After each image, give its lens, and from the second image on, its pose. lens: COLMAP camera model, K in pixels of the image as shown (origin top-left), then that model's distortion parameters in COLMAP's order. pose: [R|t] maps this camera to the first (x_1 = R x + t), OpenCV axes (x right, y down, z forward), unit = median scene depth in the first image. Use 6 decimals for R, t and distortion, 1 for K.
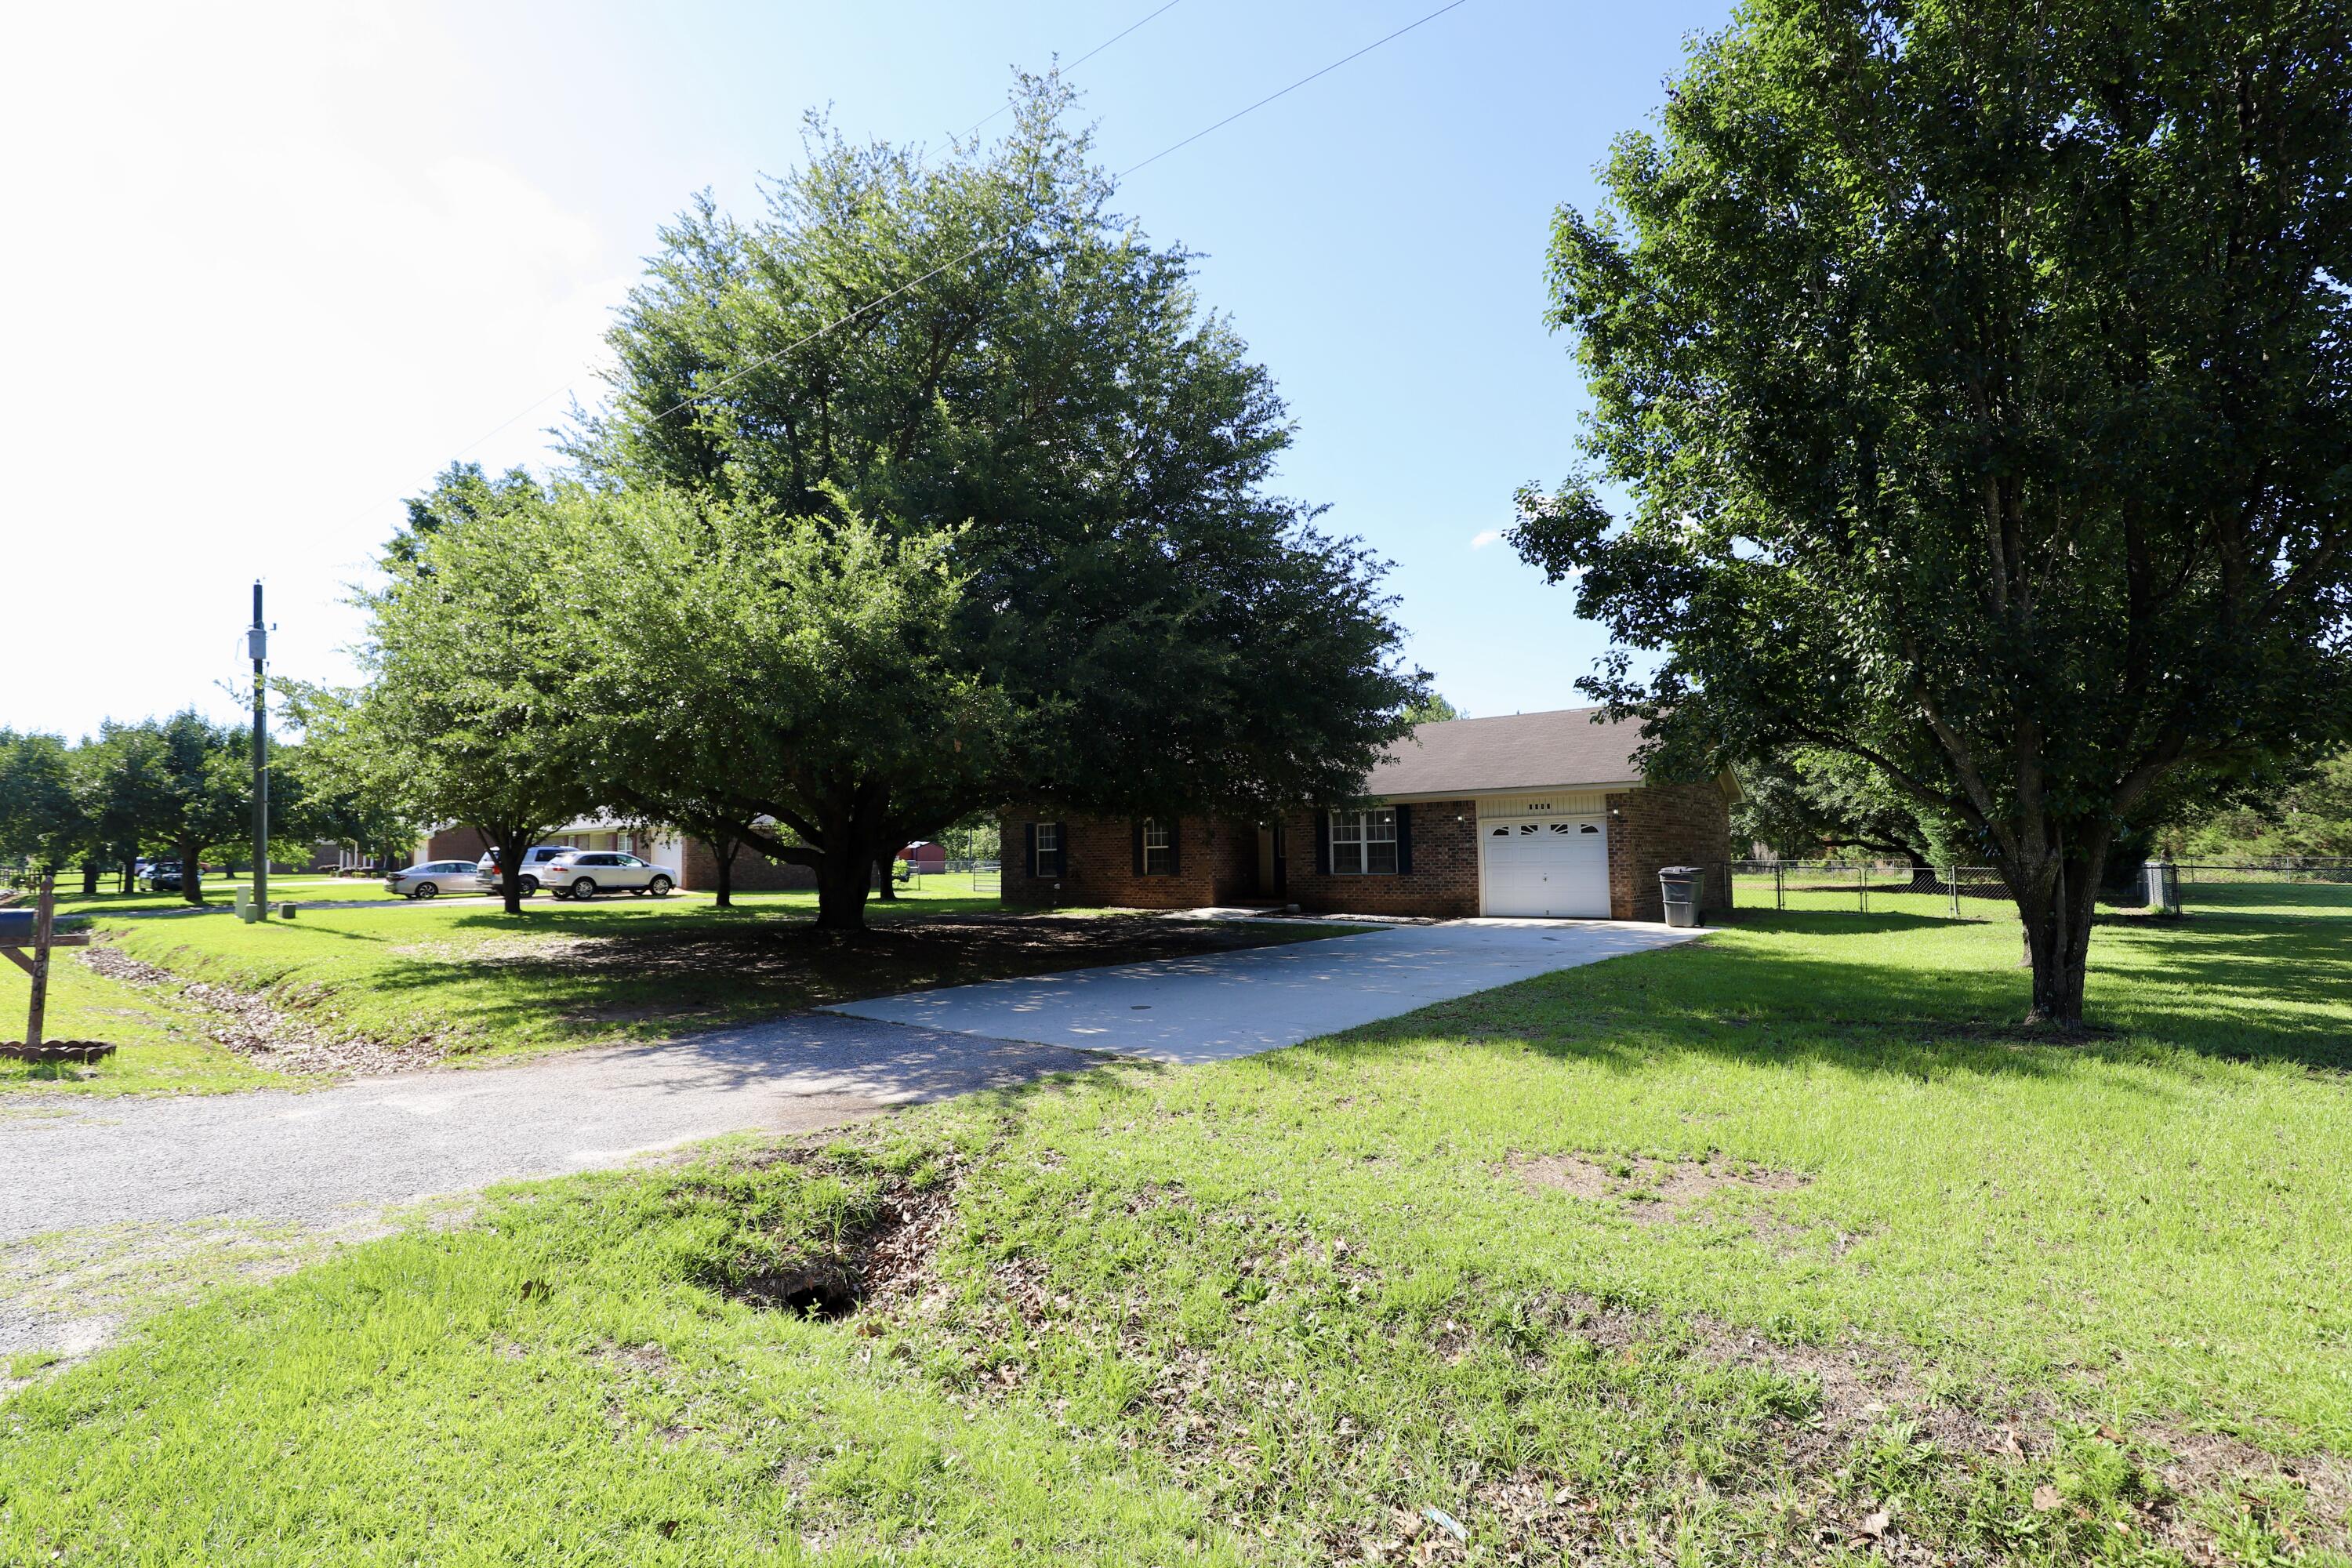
lens RADIAL K [[1094.8, 0, 1170.4], [0, 1094.8, 775.3], [0, 0, 1]] dist [-0.038483, 0.010474]
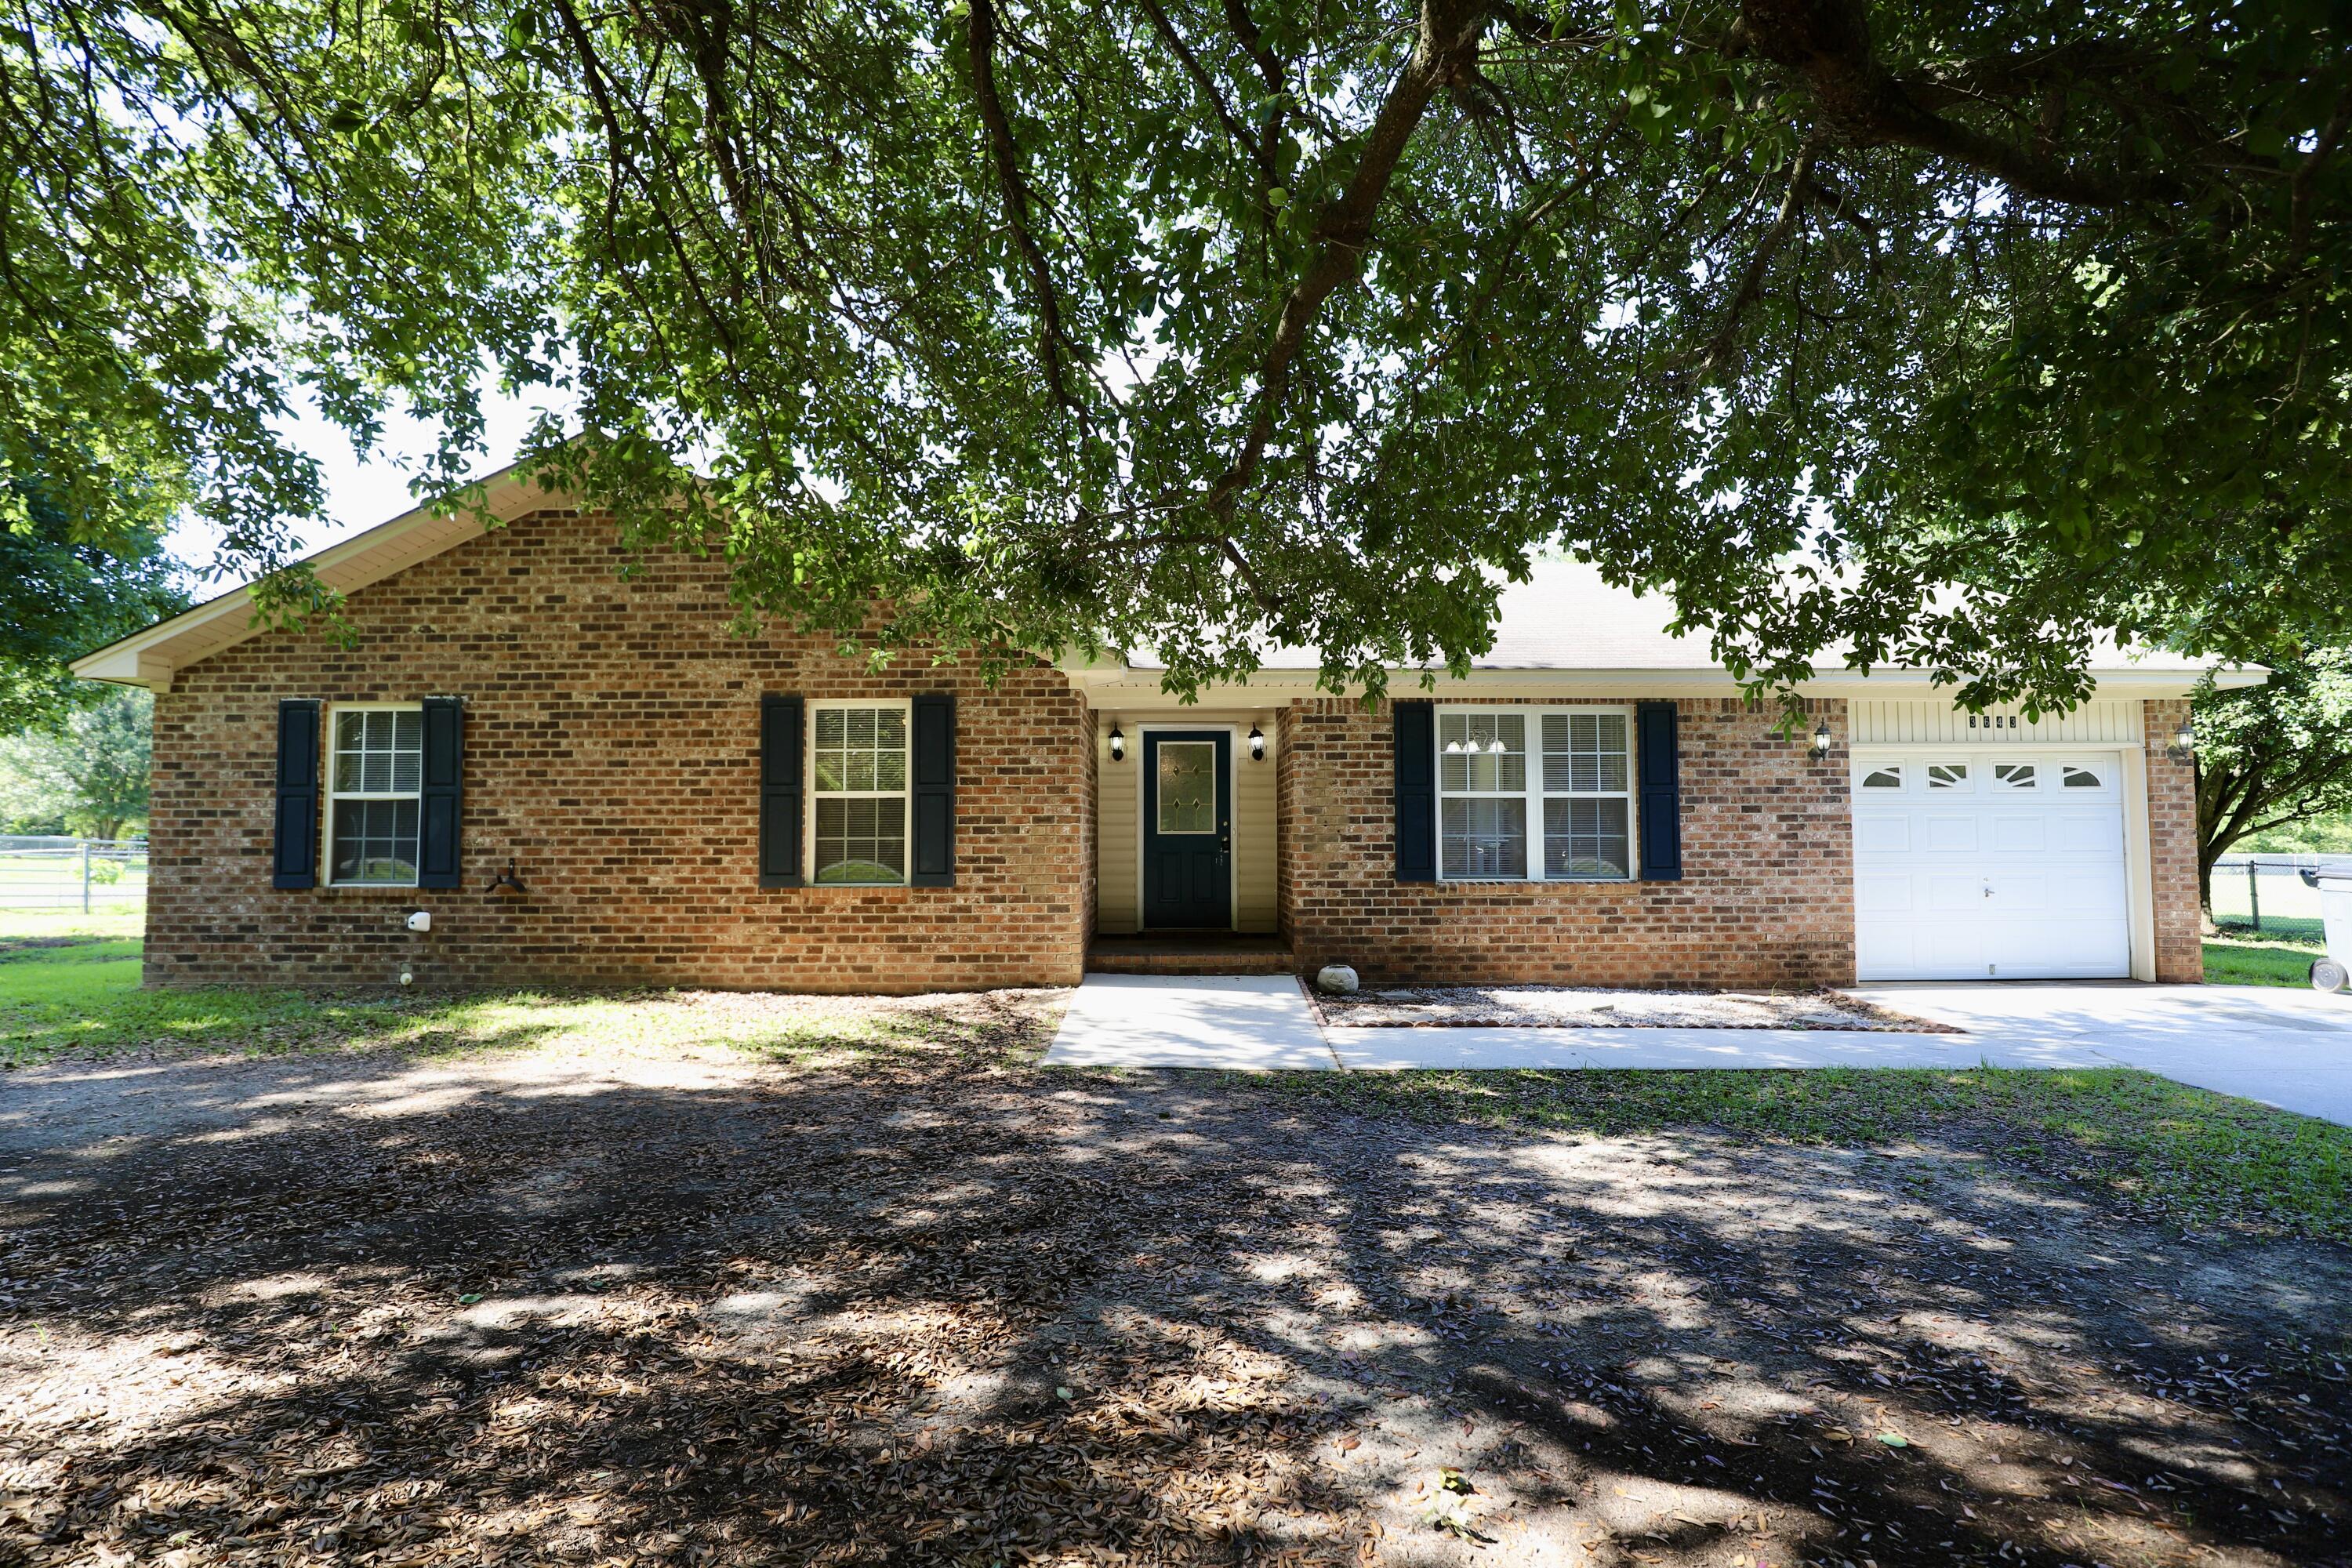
lens RADIAL K [[1094.8, 0, 1170.4], [0, 1094.8, 775.3], [0, 0, 1]] dist [-0.038483, 0.010474]
pose [[0.772188, 0.046797, 0.633668, -0.161224], [-0.059401, 0.998233, -0.001335, 0.063386], [-0.632611, -0.036610, 0.773604, 0.803005]]
